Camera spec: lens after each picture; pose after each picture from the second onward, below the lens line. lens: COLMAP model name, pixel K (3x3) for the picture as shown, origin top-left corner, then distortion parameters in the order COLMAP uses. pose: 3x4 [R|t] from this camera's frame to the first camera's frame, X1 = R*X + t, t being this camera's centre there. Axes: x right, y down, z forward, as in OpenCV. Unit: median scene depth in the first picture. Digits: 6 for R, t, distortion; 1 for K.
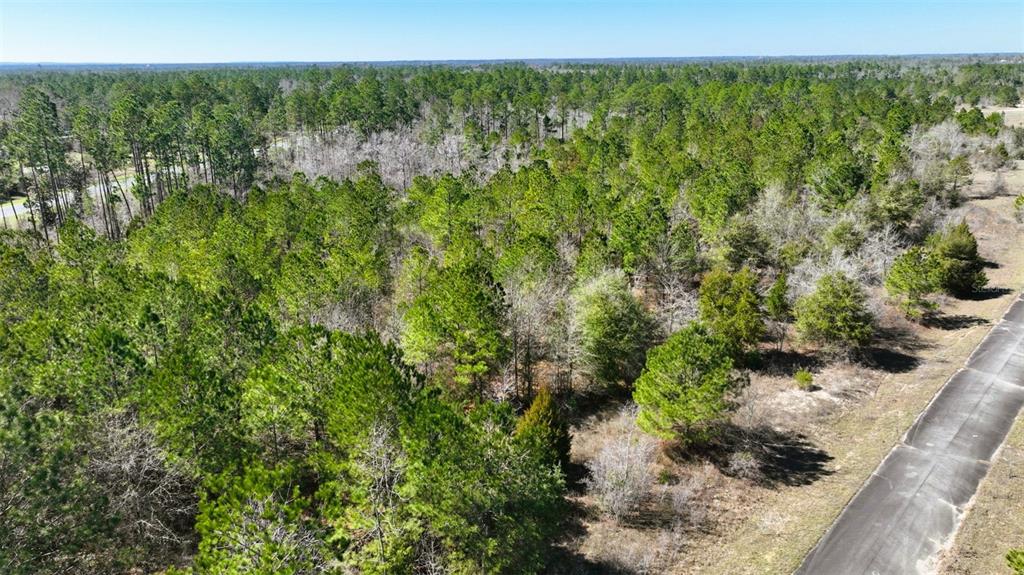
lens RADIAL K [[701.9, 0, 510.6], [0, 701.9, 286.5], [0, 0, 1]] dist [0.006758, 0.003346]
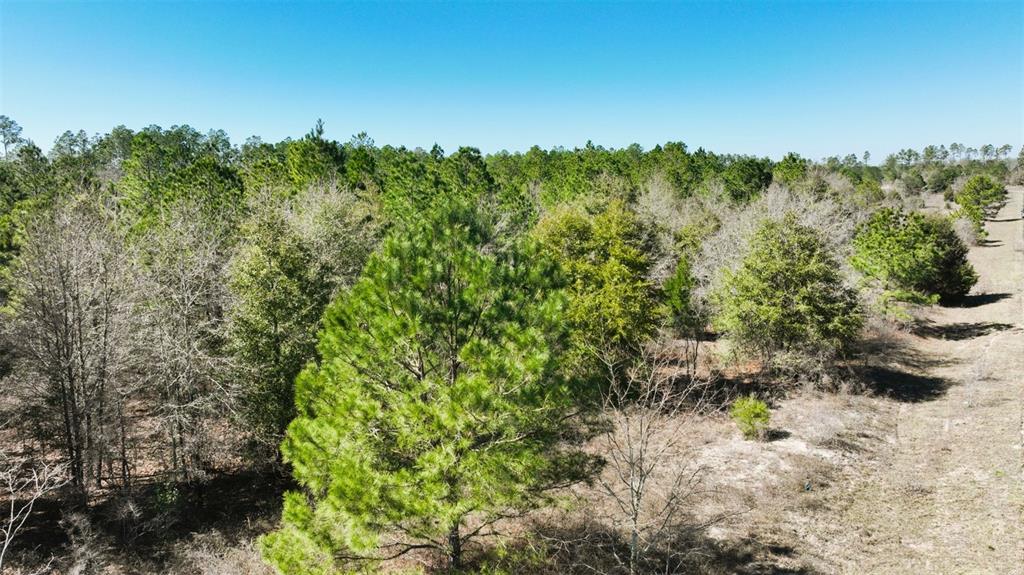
lens RADIAL K [[701.9, 0, 513.6], [0, 701.9, 286.5], [0, 0, 1]] dist [0.006758, 0.003346]
pose [[0.988923, -0.020256, 0.147042, 0.189531], [0.043618, 0.986565, -0.157441, 0.108912], [-0.141877, 0.162111, 0.976520, 0.535677]]
